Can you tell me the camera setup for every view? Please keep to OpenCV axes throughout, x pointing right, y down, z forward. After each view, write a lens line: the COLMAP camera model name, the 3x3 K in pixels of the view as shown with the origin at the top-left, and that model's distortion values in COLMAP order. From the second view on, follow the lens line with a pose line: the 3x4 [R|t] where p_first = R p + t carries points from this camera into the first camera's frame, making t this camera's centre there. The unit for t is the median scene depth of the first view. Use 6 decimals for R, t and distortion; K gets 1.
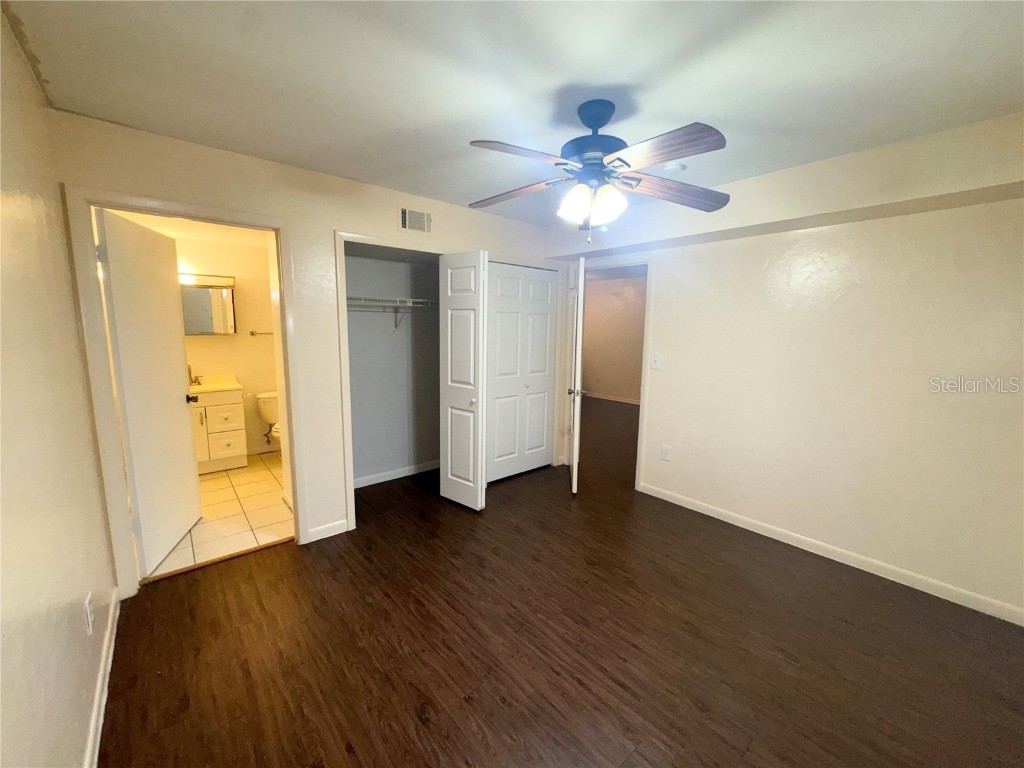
lens RADIAL K [[404.8, 0, 512.5], [0, 404.8, 381.9], [0, 0, 1]] dist [-0.007060, 0.000249]
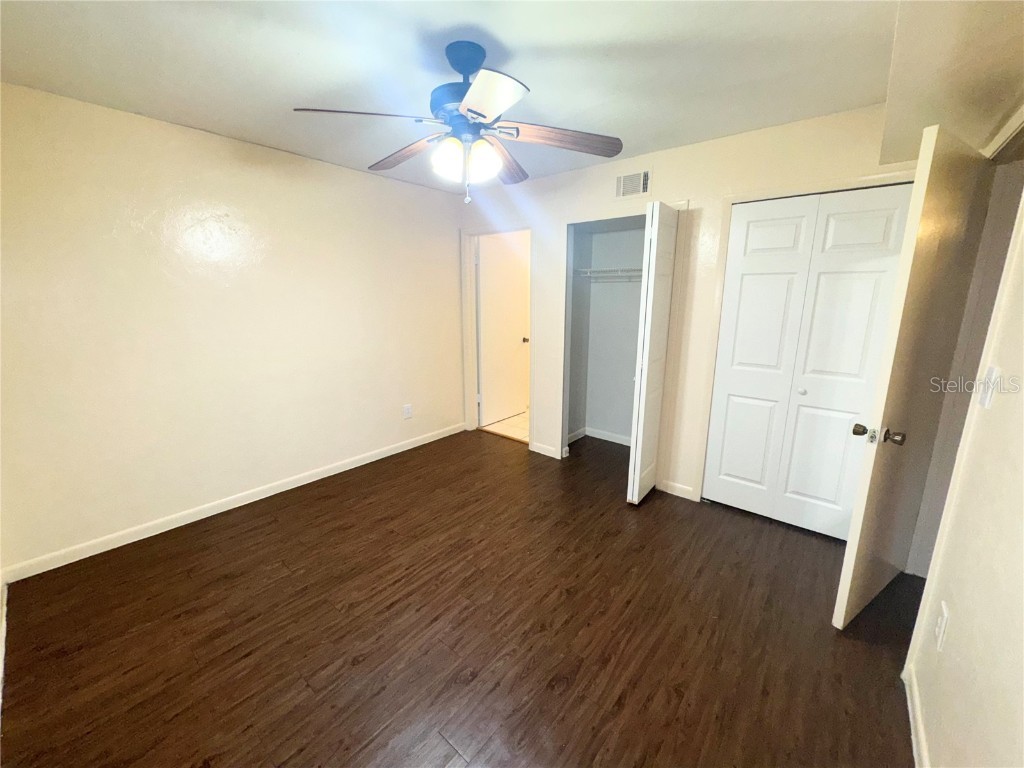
lens RADIAL K [[404.8, 0, 512.5], [0, 404.8, 381.9], [0, 0, 1]] dist [-0.007060, 0.000249]
pose [[0.166620, 0.201274, -0.965260, 0.830824], [-0.138093, 0.974060, 0.179272, -0.082774], [0.976303, 0.103425, 0.190092, 0.661321]]
